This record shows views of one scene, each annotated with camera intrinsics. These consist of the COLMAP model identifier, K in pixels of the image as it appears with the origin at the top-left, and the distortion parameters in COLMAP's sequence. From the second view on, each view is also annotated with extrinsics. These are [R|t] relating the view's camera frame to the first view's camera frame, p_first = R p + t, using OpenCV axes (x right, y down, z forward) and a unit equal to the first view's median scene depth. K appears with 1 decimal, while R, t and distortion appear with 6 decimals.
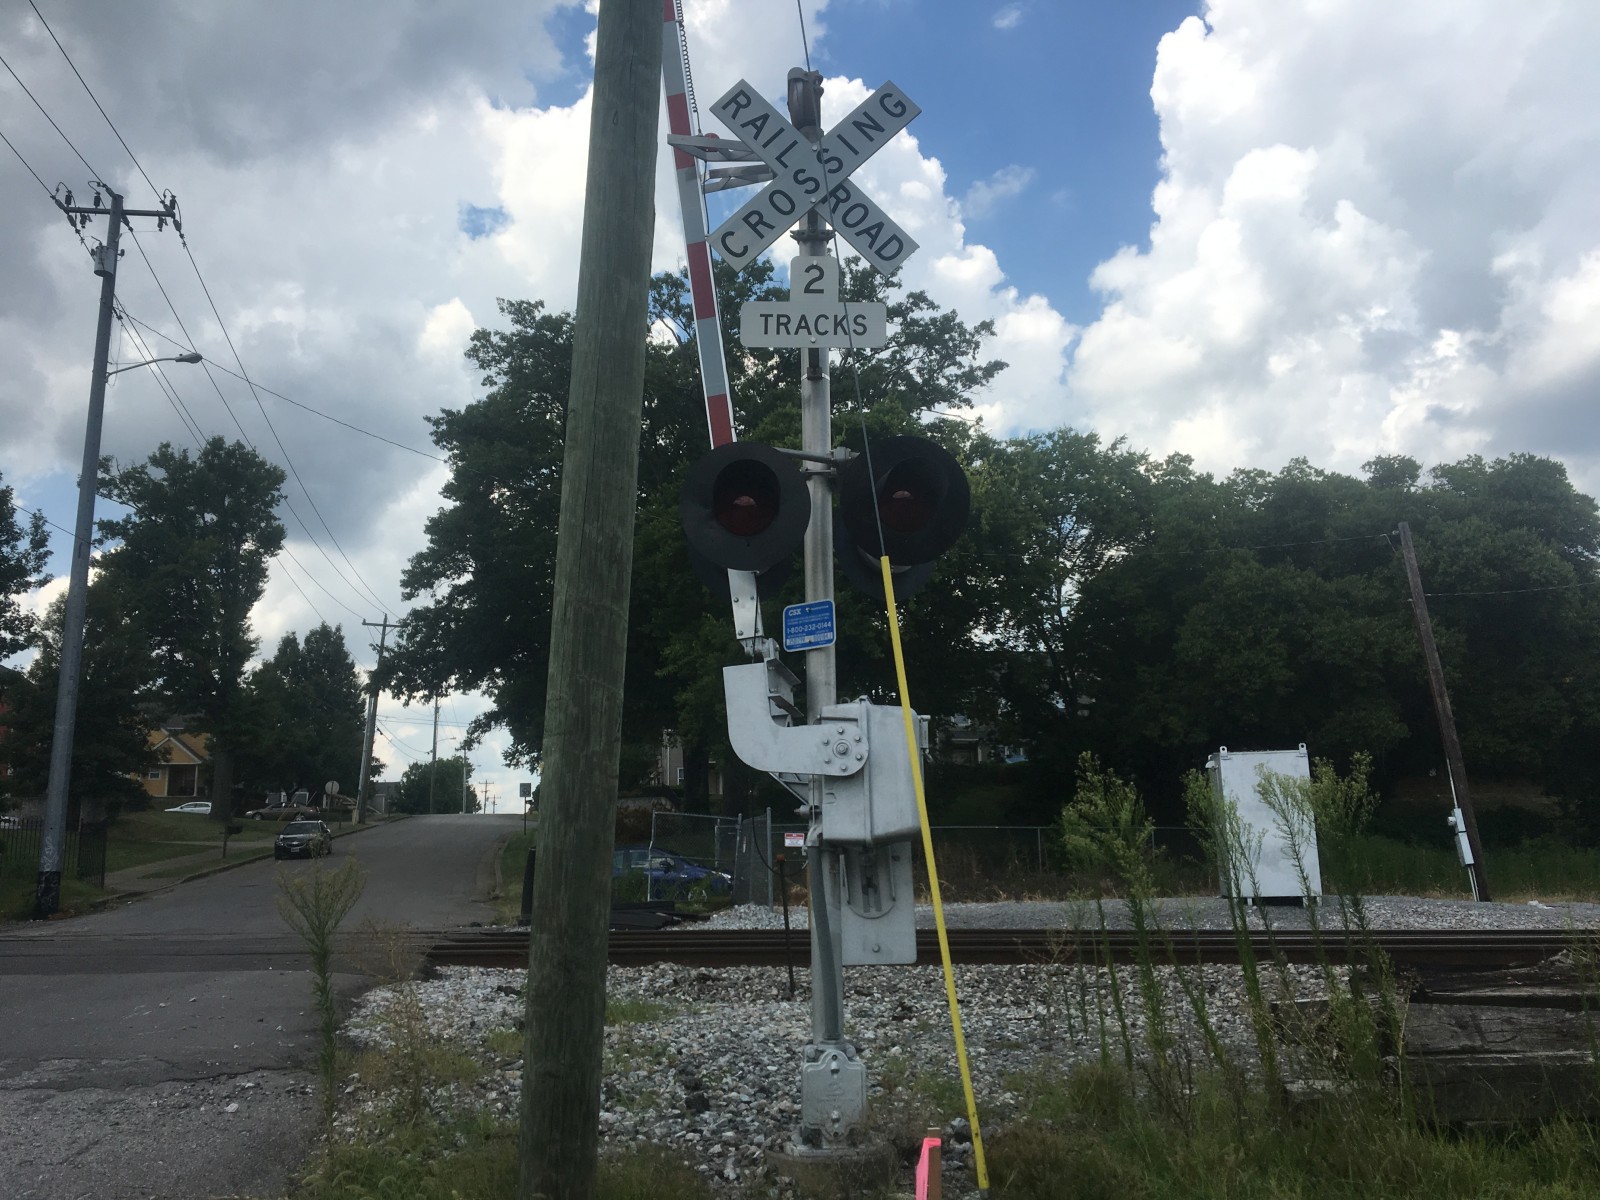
lens RADIAL K [[1356.2, 0, 792.9], [0, 1356.2, 605.5], [0, 0, 1]] dist [0.123494, -0.209954]
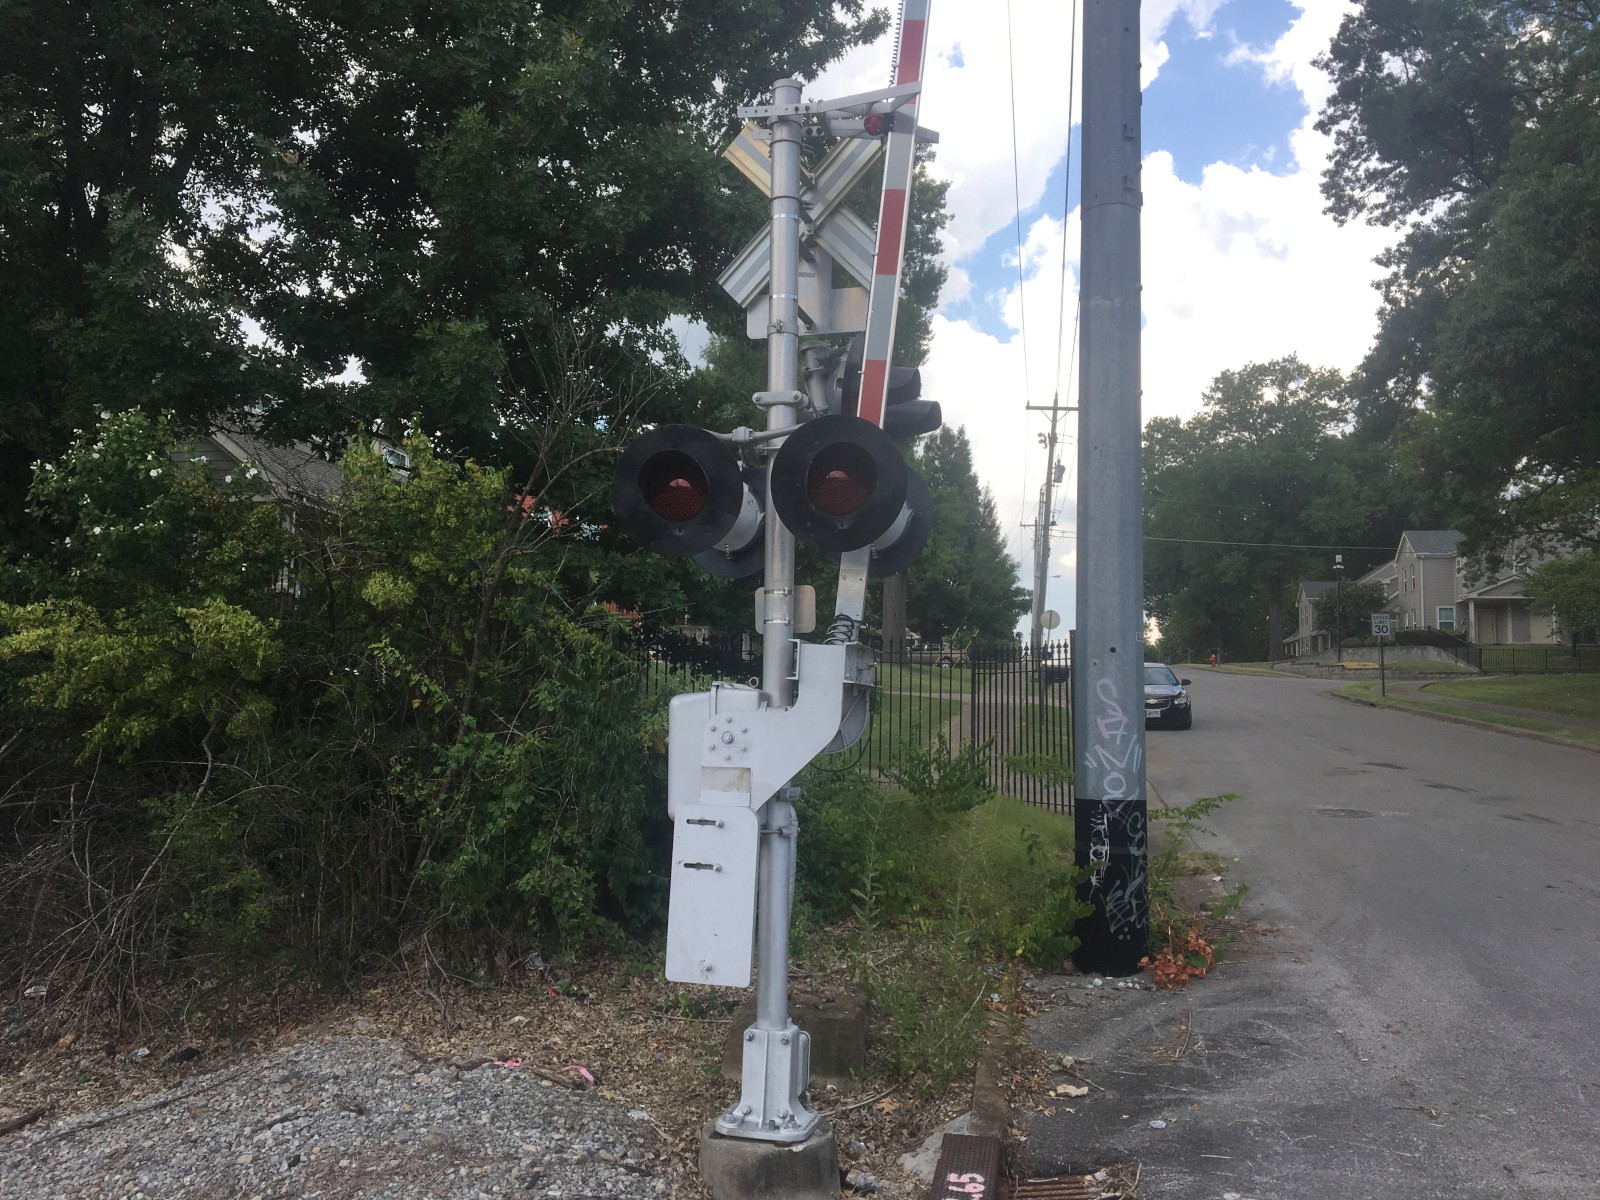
lens RADIAL K [[1360.2, 0, 796.6], [0, 1360.2, 603.6], [0, 0, 1]] dist [0.093607, -0.123727]
pose [[0.938903, -0.005220, -0.344143, -0.518721], [0.040346, 0.994661, 0.094986, 0.127670], [0.341810, -0.103067, 0.934100, 0.744479]]
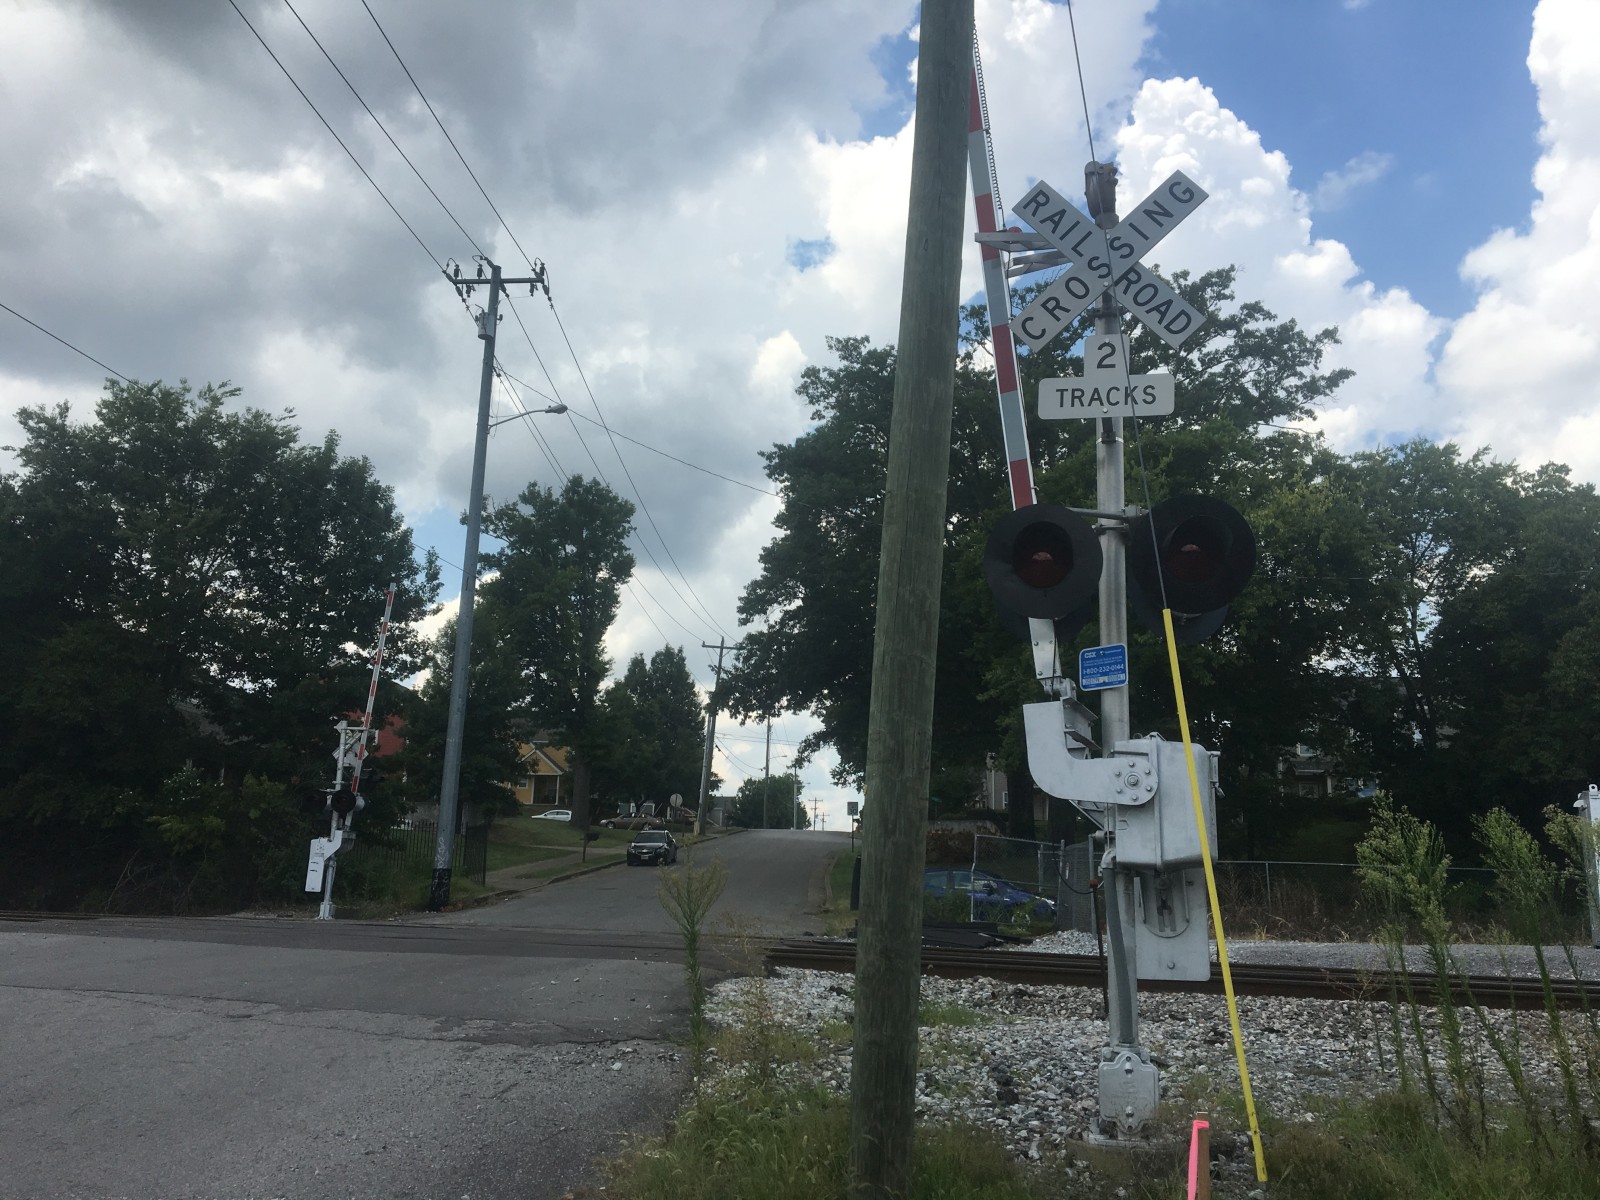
lens RADIAL K [[1360.2, 0, 796.6], [0, 1360.2, 603.6], [0, 0, 1]] dist [0.093607, -0.123727]
pose [[0.972667, -0.006775, -0.232106, 0.004520], [0.002798, 0.999844, -0.017460, -0.003009], [0.232188, 0.016333, 0.972534, -0.022693]]
